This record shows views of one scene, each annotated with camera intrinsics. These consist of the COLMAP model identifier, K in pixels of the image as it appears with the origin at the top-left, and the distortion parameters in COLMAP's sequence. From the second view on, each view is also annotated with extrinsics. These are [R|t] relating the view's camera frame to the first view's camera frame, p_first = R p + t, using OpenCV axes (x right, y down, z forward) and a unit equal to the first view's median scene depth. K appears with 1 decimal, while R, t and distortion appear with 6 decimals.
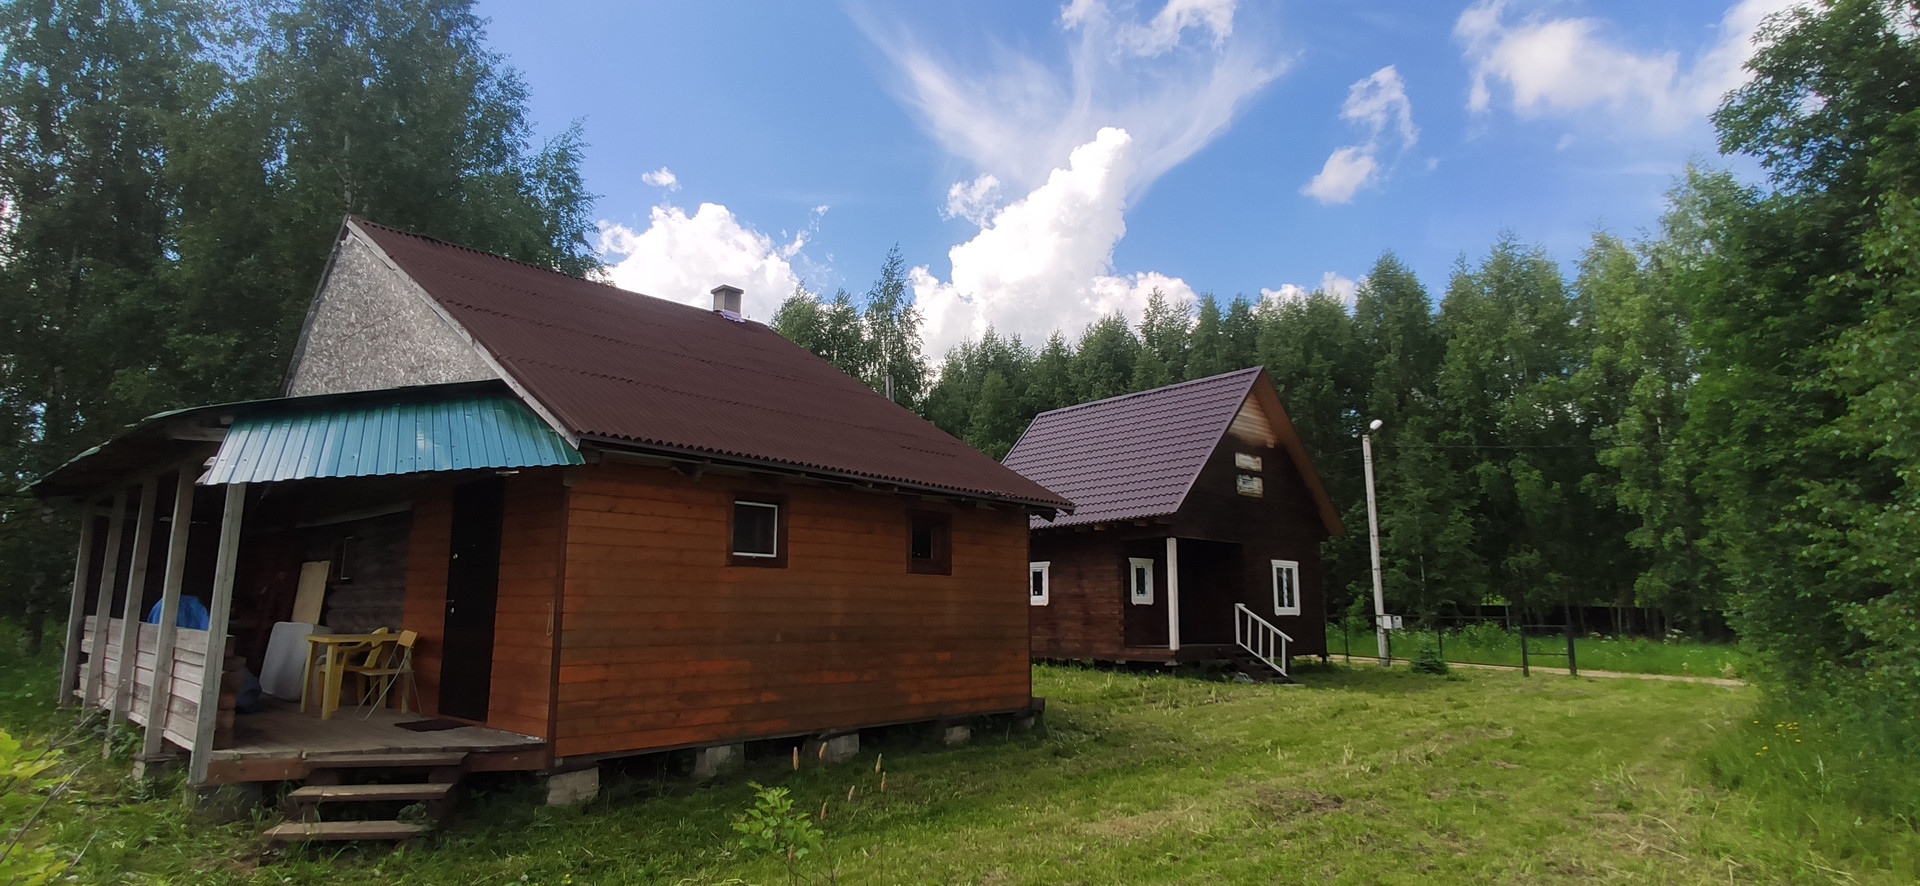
lens RADIAL K [[989.5, 0, 967.7], [0, 989.5, 439.8], [0, 0, 1]] dist [-0.060236, 0.042326]
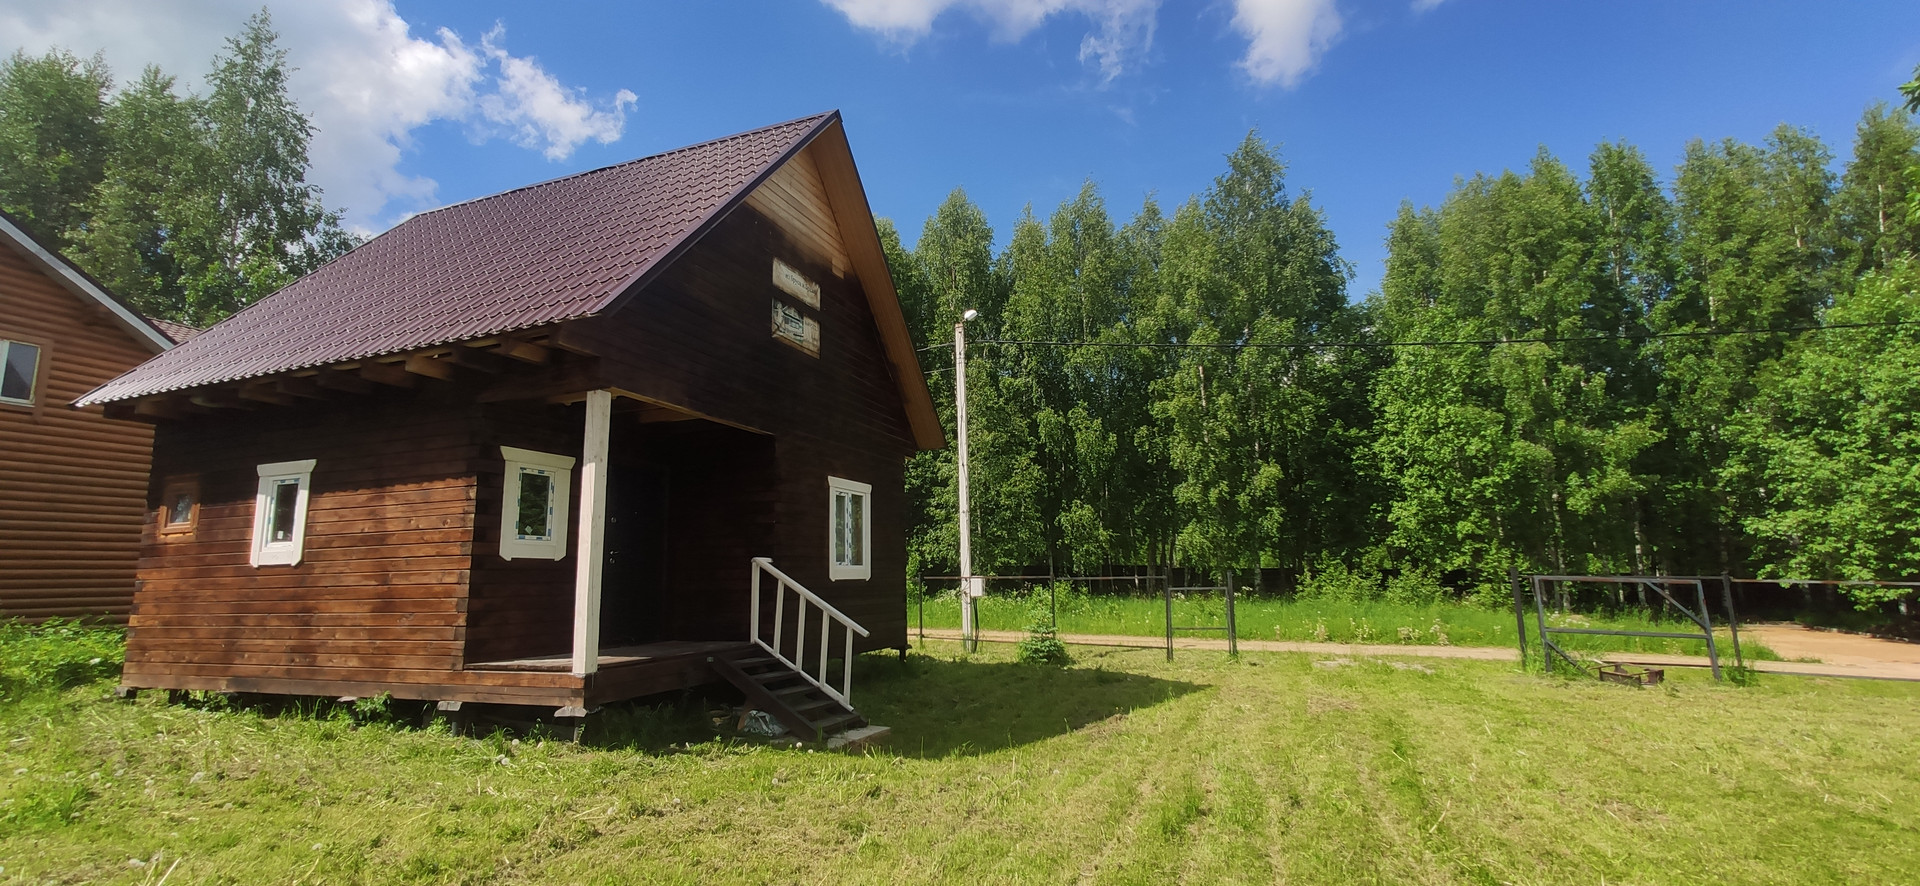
lens RADIAL K [[841.6, 0, 963.9], [0, 841.6, 437.6], [0, 0, 1]] dist [-0.044073, 0.029768]
pose [[0.885645, 0.056292, 0.460938, 0.166309], [-0.061521, 0.998099, -0.003687, 0.100363], [-0.460270, -0.025092, 0.887424, 0.573904]]
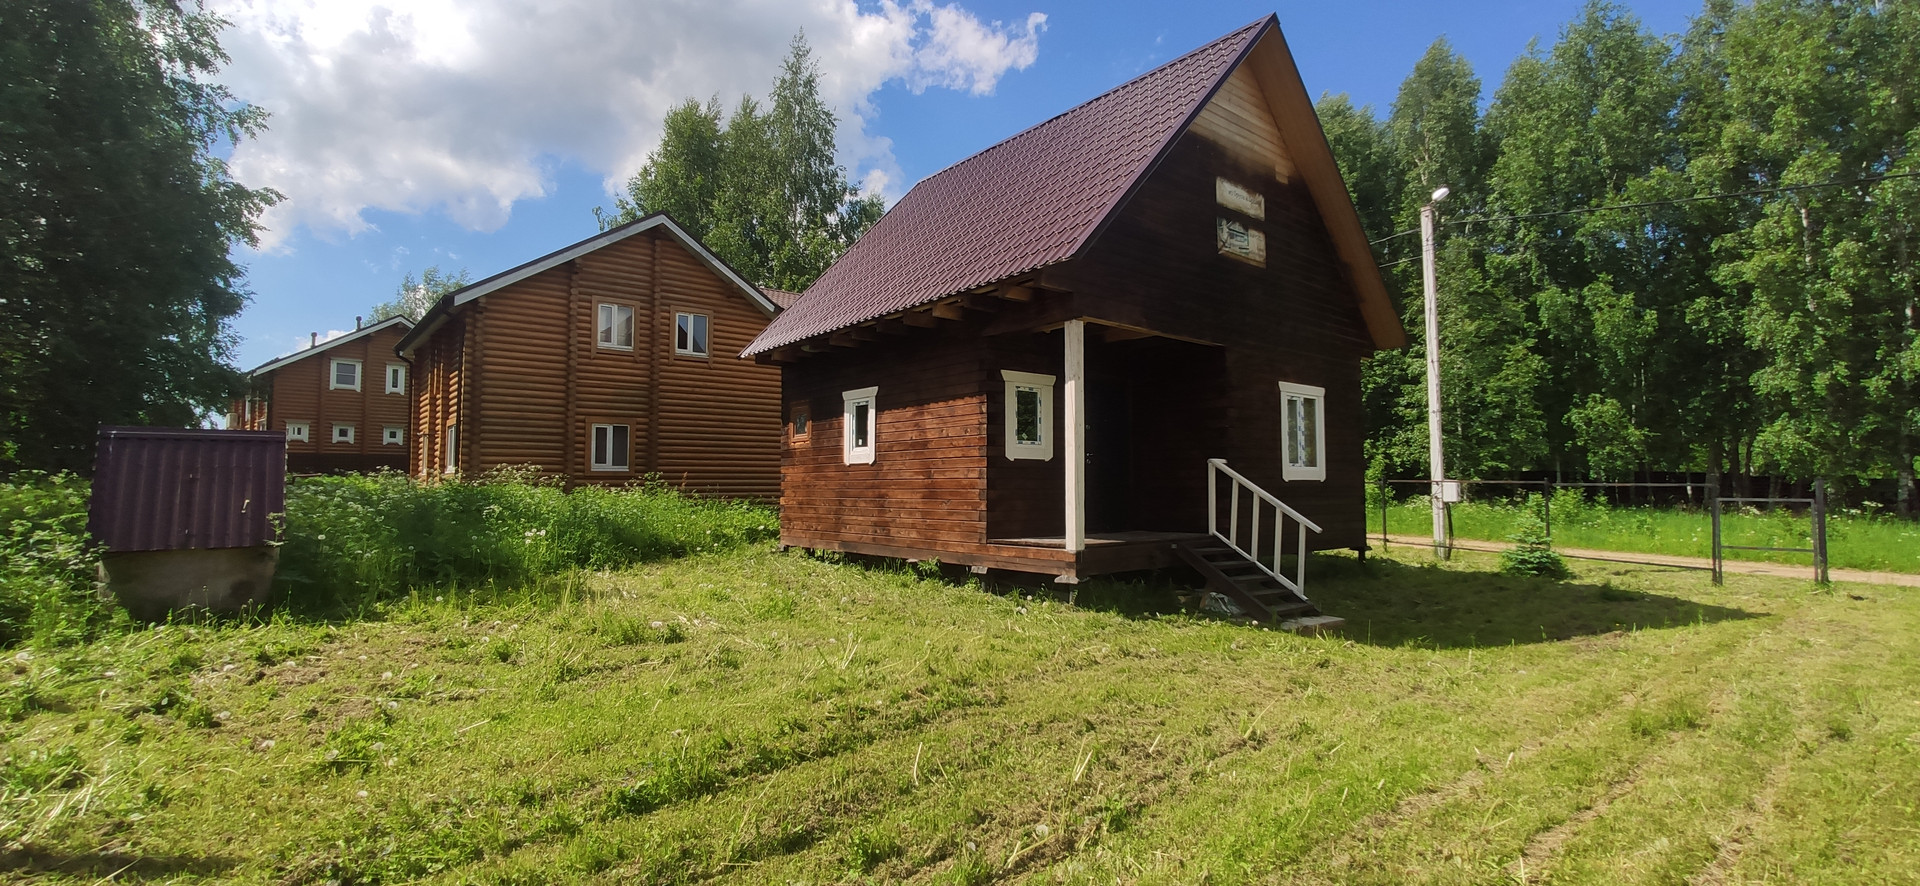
lens RADIAL K [[841.6, 0, 963.9], [0, 841.6, 437.6], [0, 0, 1]] dist [-0.044073, 0.029768]
pose [[0.998966, -0.005896, -0.045088, 0.156094], [0.011408, 0.992341, 0.123002, 0.095438], [0.044017, -0.123389, 0.991382, 0.532299]]
